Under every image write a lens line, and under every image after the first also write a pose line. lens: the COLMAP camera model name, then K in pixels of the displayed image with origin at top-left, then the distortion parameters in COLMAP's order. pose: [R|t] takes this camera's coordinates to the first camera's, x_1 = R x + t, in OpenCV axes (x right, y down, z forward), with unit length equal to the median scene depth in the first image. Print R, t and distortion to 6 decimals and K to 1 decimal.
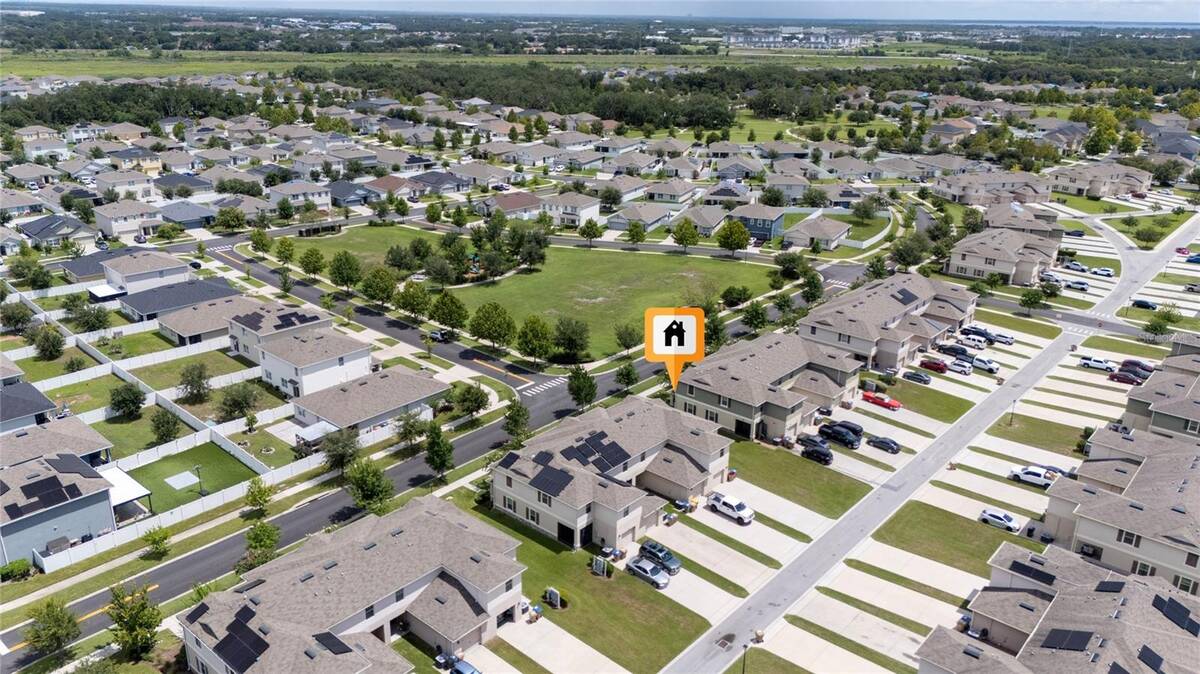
lens RADIAL K [[861.0, 0, 600.0], [0, 861.0, 337.0], [0, 0, 1]] dist [0.083190, -0.097539]
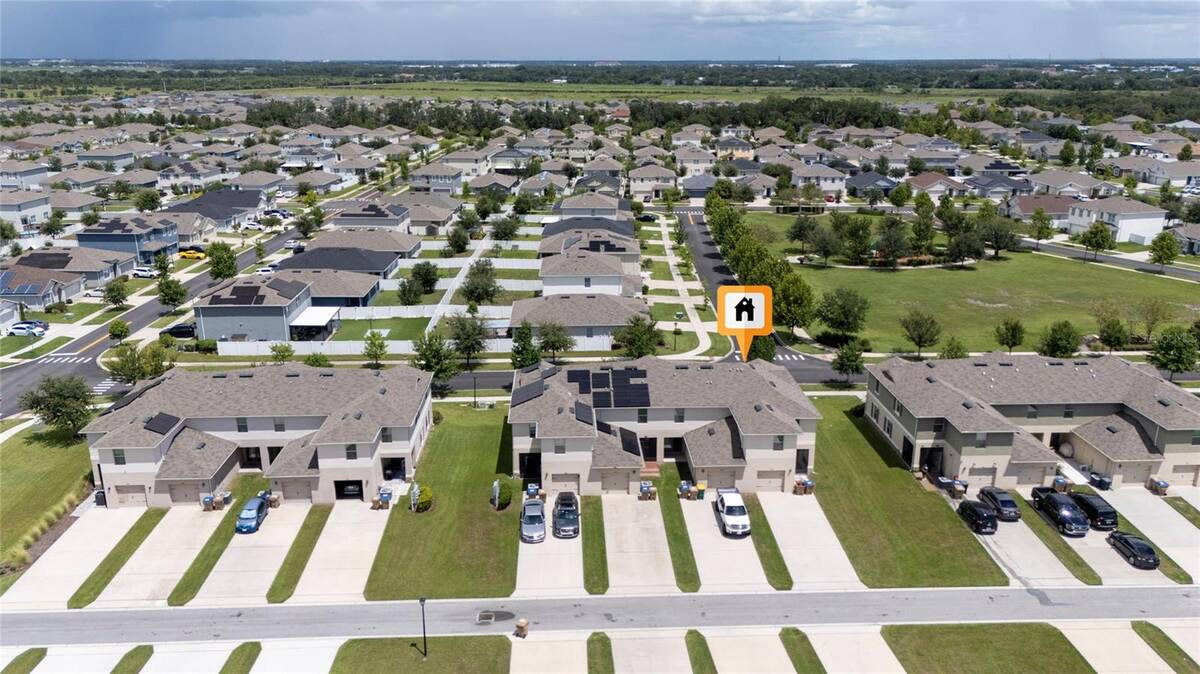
lens RADIAL K [[898.0, 0, 606.0], [0, 898.0, 337.8], [0, 0, 1]] dist [0.088240, -0.118793]
pose [[0.691190, 0.196129, -0.695550, 0.385898], [-0.239688, 0.970205, 0.035390, 0.043841], [0.681767, 0.142253, 0.717606, 0.277605]]
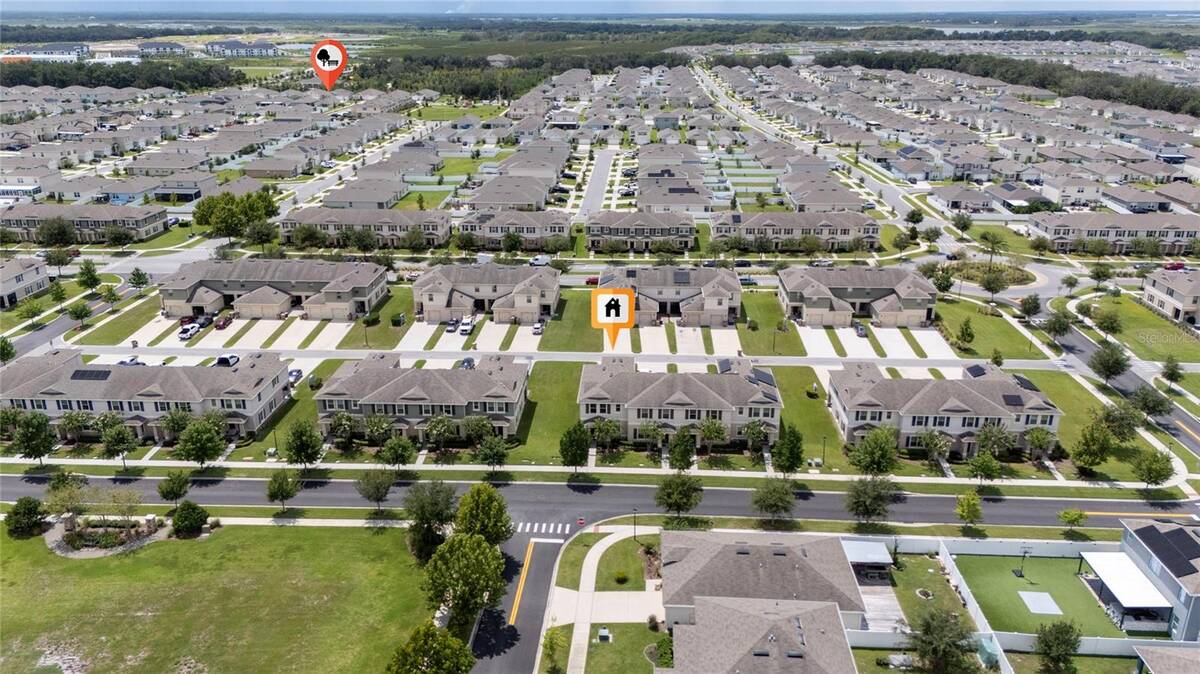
lens RADIAL K [[898.0, 0, 606.0], [0, 898.0, 337.8], [0, 0, 1]] dist [0.088240, -0.118793]
pose [[-0.609584, -0.279699, 0.741739, -0.589424], [0.266254, 0.809089, 0.523912, -0.422152], [-0.746670, 0.516859, -0.418736, 1.113322]]
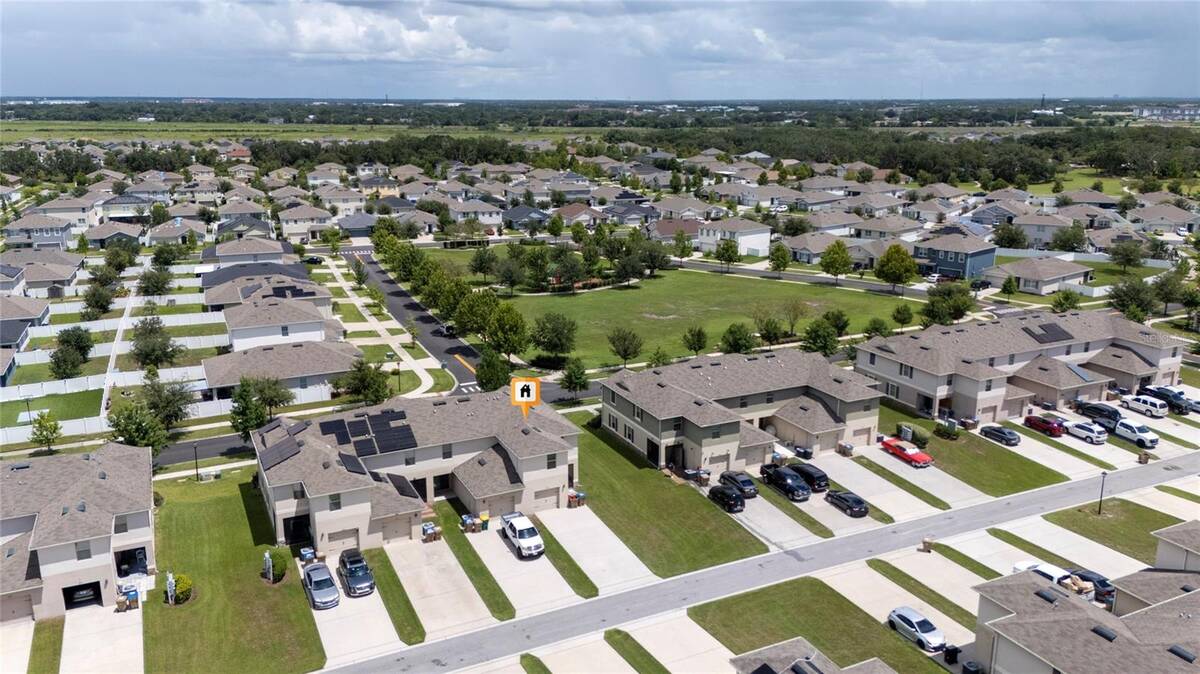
lens RADIAL K [[898.0, 0, 606.0], [0, 898.0, 337.8], [0, 0, 1]] dist [0.088240, -0.118793]
pose [[0.922581, 0.083910, -0.376569, 0.332889], [-0.120951, 0.989762, -0.075780, 0.060396], [0.366355, 0.115460, 0.923284, 0.229576]]
